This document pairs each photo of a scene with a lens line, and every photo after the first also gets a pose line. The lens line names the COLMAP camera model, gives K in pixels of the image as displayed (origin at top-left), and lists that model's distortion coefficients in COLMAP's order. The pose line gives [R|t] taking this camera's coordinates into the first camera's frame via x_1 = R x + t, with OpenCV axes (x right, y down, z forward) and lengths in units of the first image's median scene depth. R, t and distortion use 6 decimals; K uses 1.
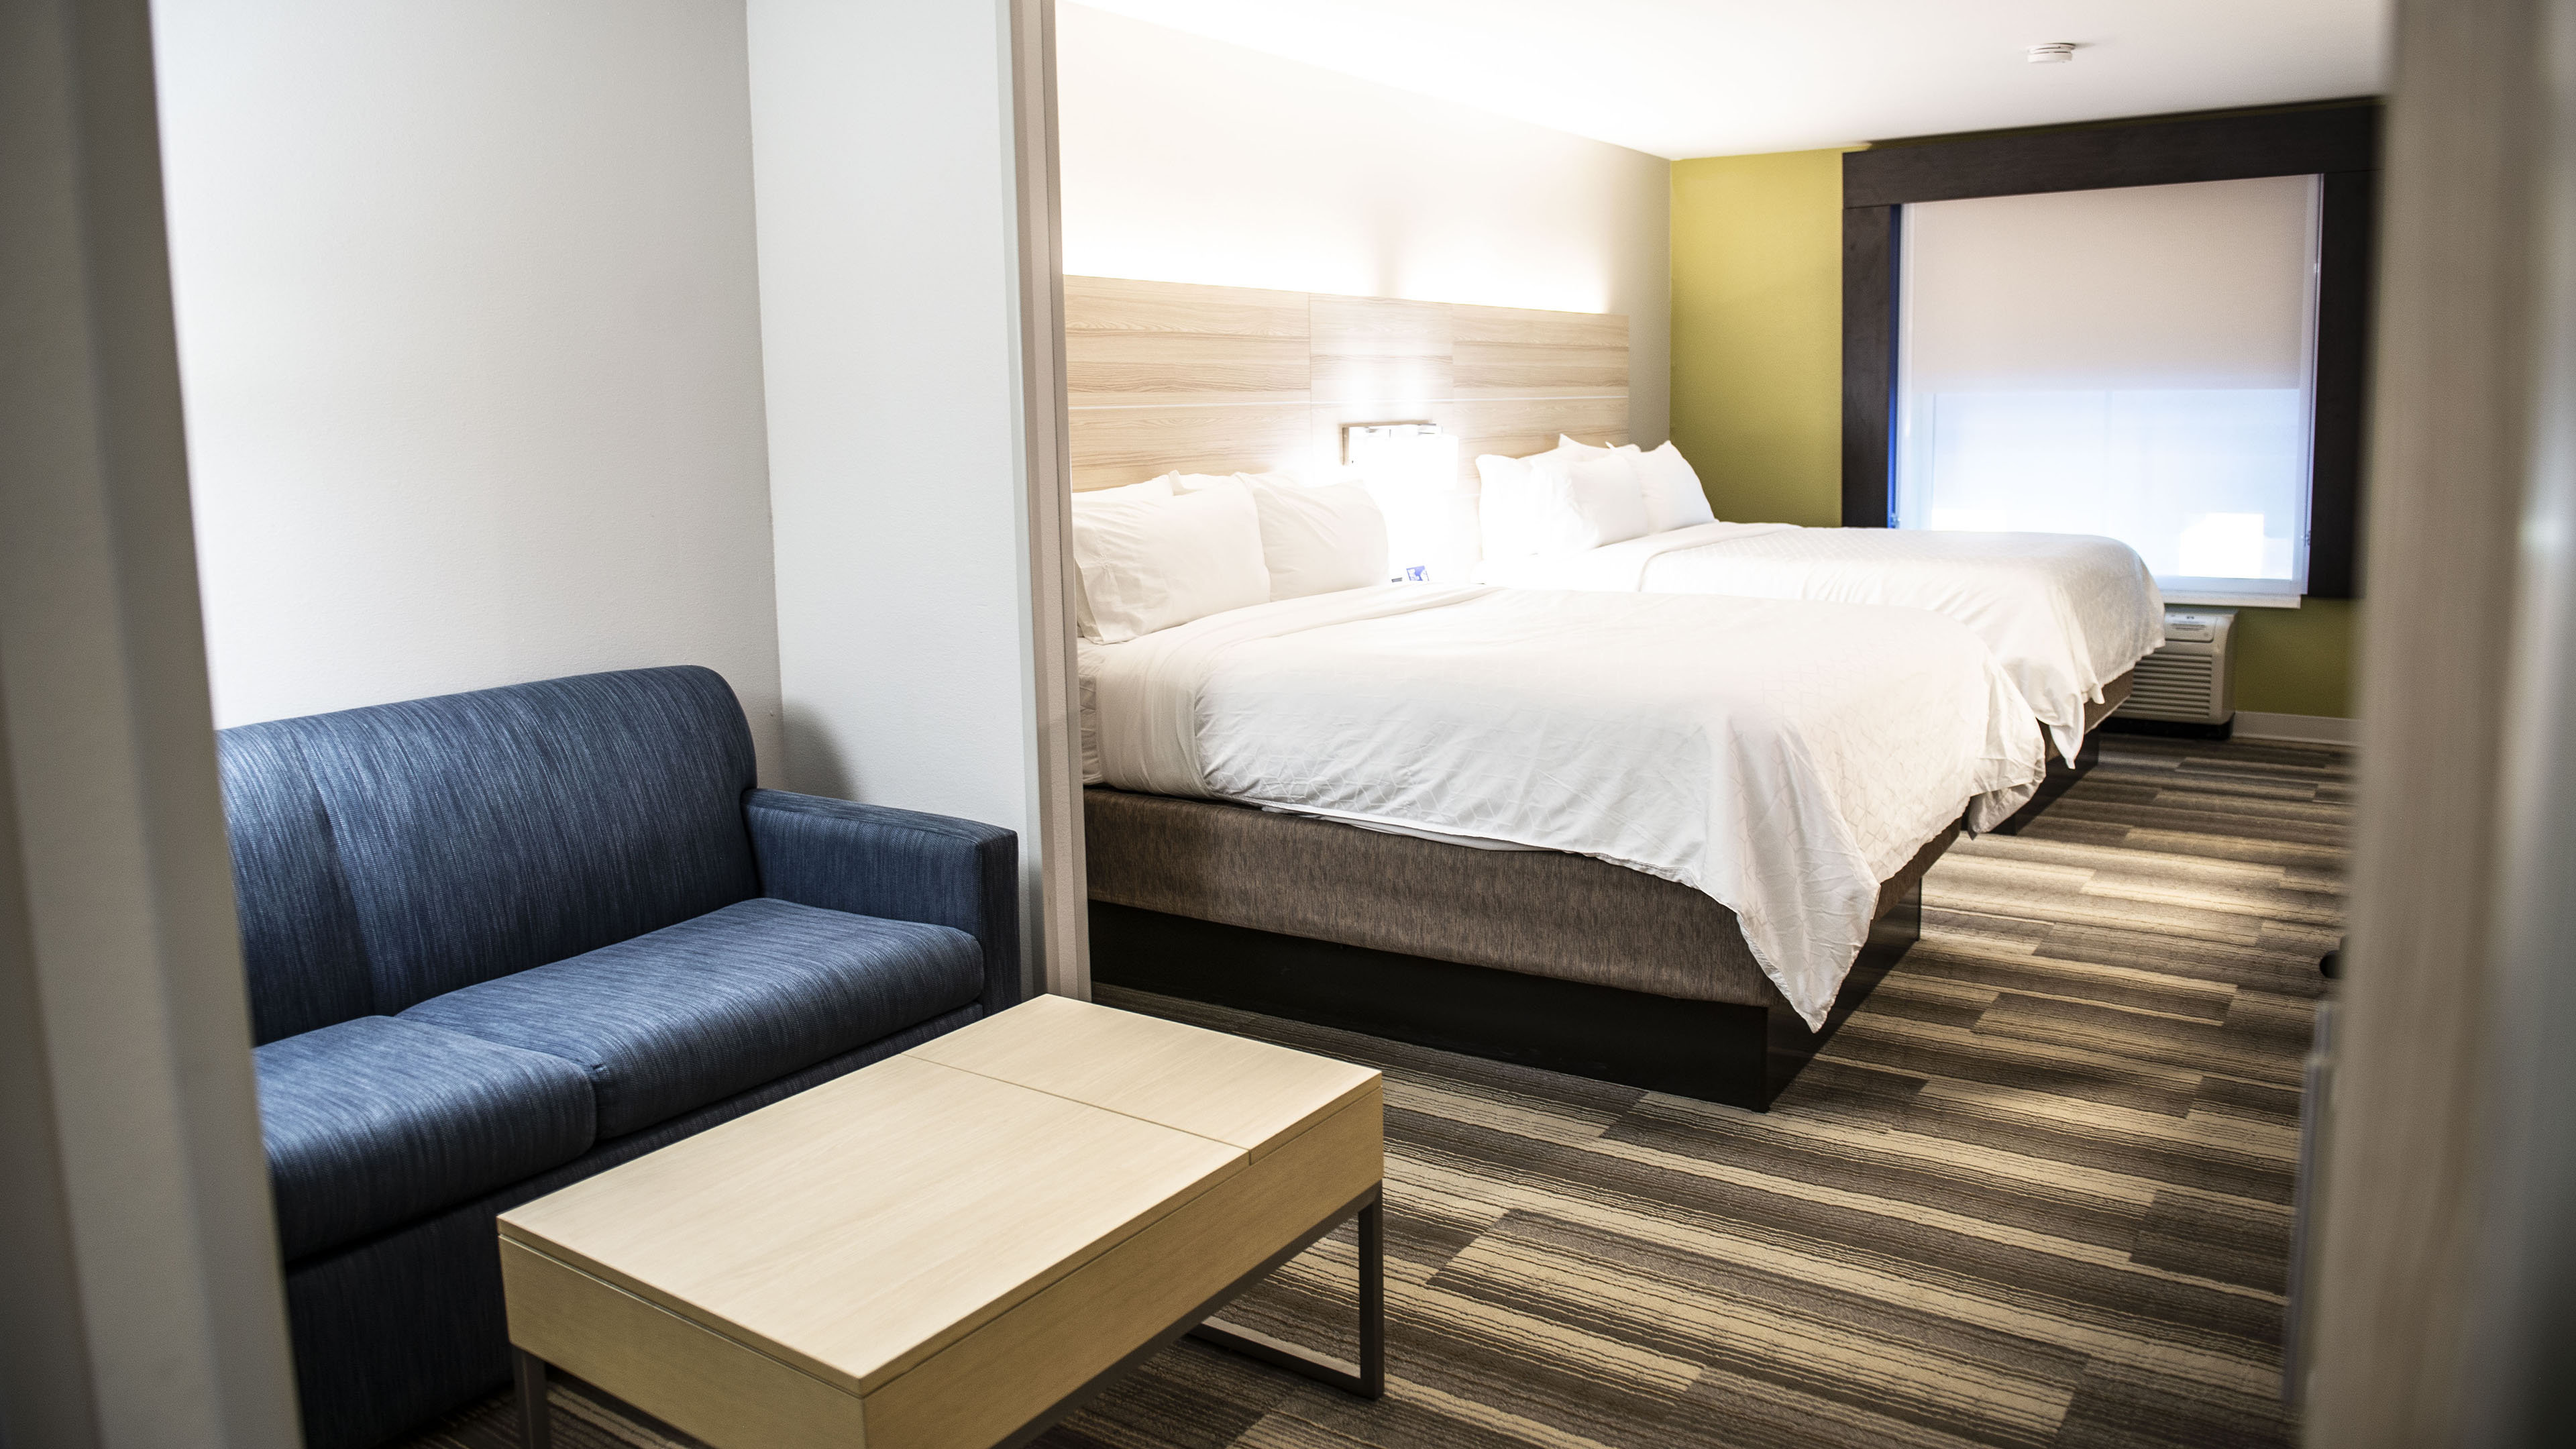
lens RADIAL K [[1756.1, 0, 1288.0], [0, 1756.1, 724.5], [0, 0, 1]] dist [-0.044498, -0.001322]
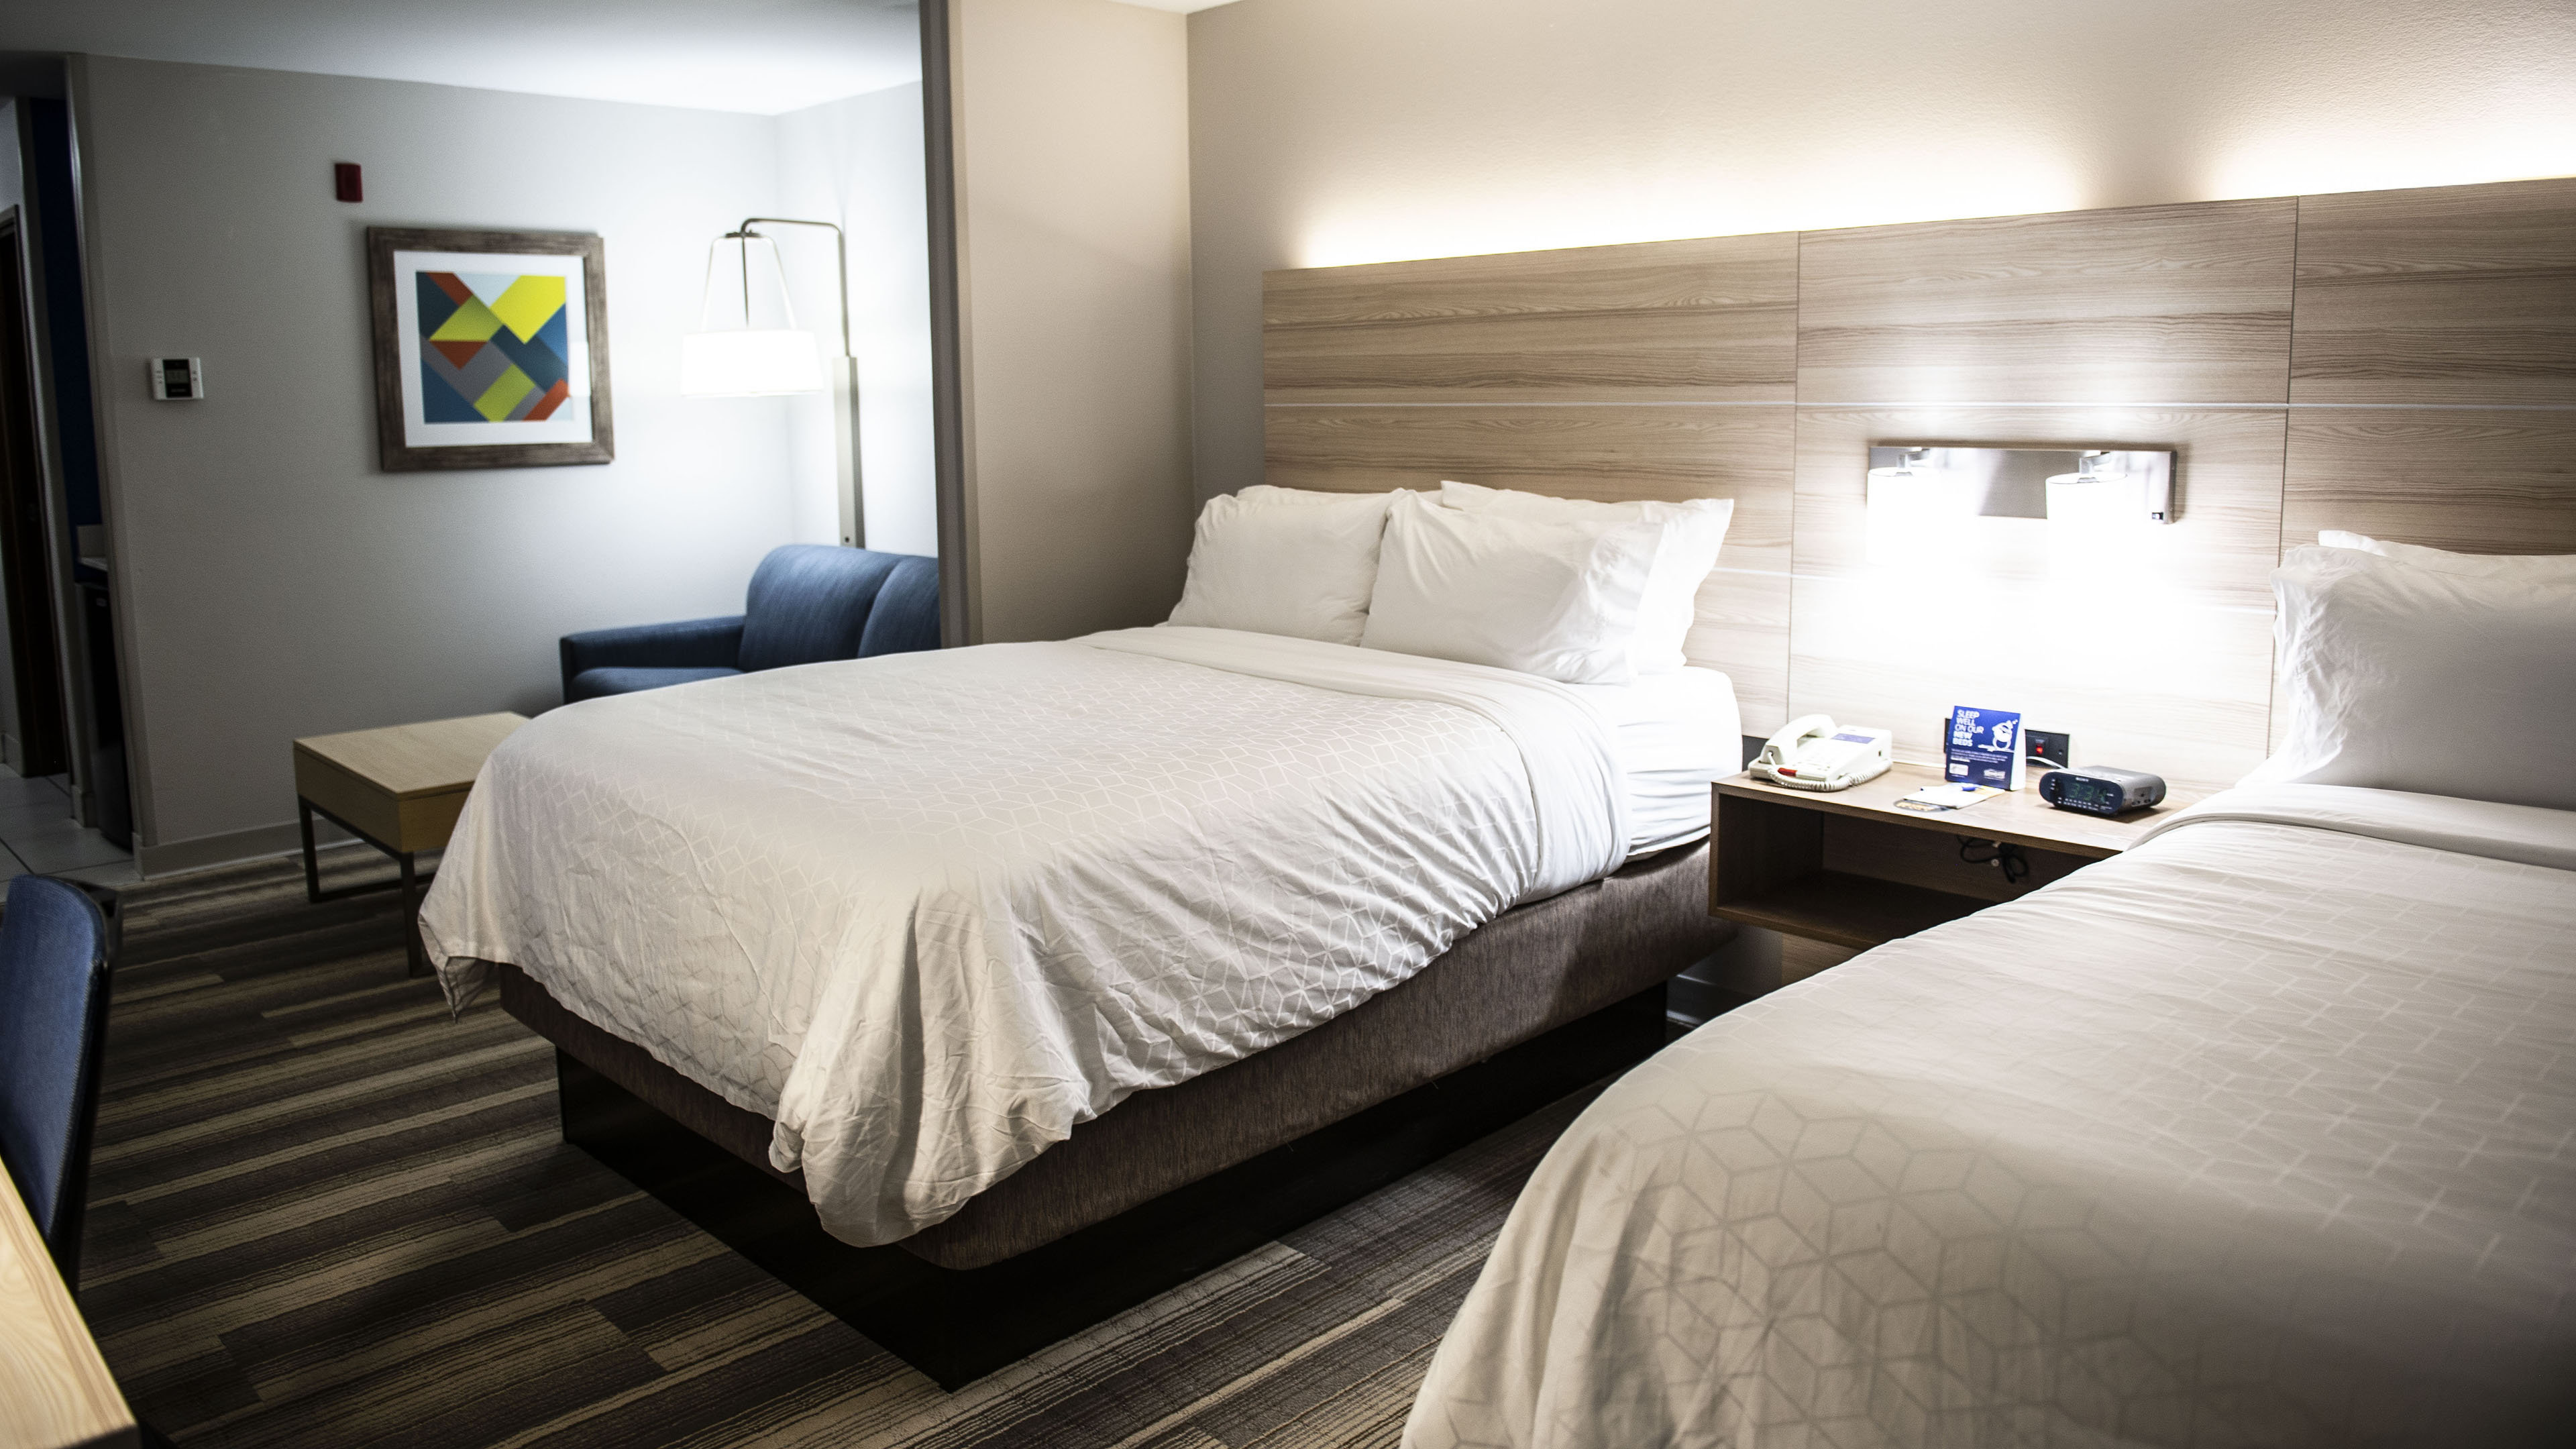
lens RADIAL K [[1756.1, 0, 1288.0], [0, 1756.1, 724.5], [0, 0, 1]] dist [-0.044498, -0.001322]
pose [[-0.197943, 0.200409, -0.959508, 0.737286], [-0.165627, 0.957963, 0.234254, -0.203845], [0.966119, 0.205290, -0.156429, 1.012812]]
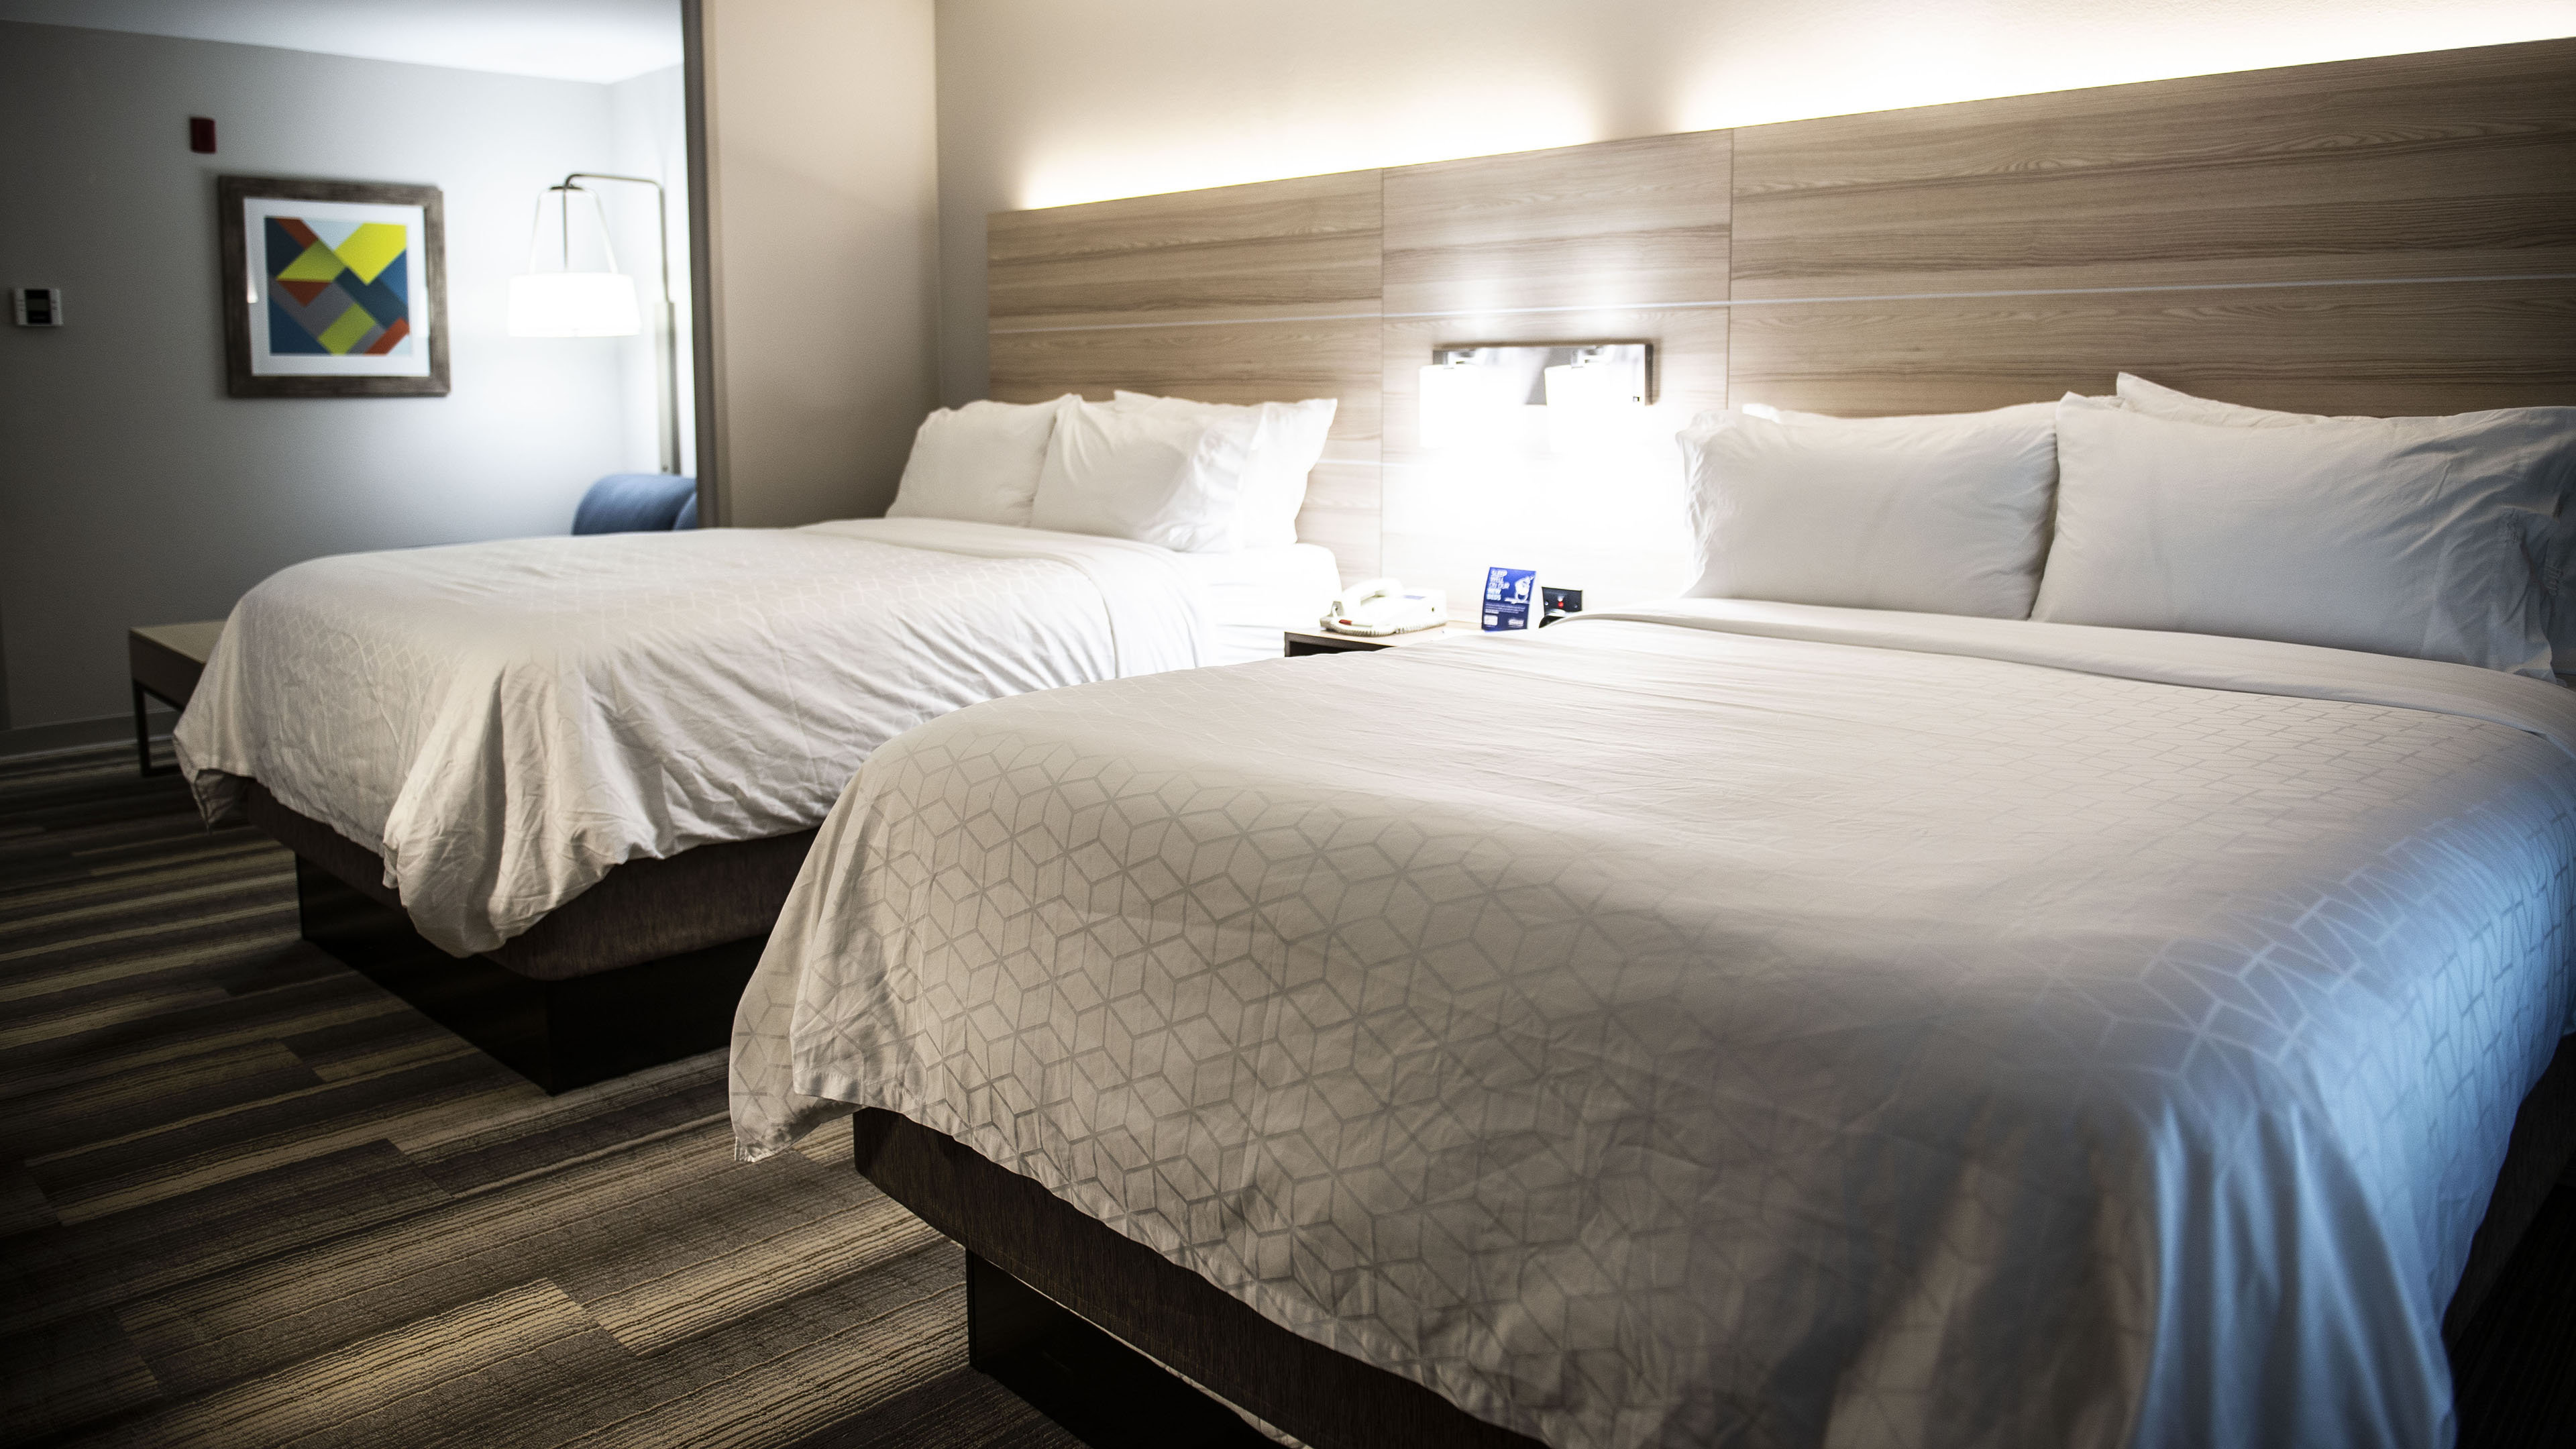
lens RADIAL K [[1736.3, 0, 1281.6], [0, 1736.3, 676.6], [0, 0, 1]] dist [-0.048631, 0.001302]
pose [[-0.181849, 0.175808, -0.967483, 0.816482], [-0.177289, 0.961902, 0.208118, -0.194737], [0.967212, 0.209370, -0.143752, 1.175949]]
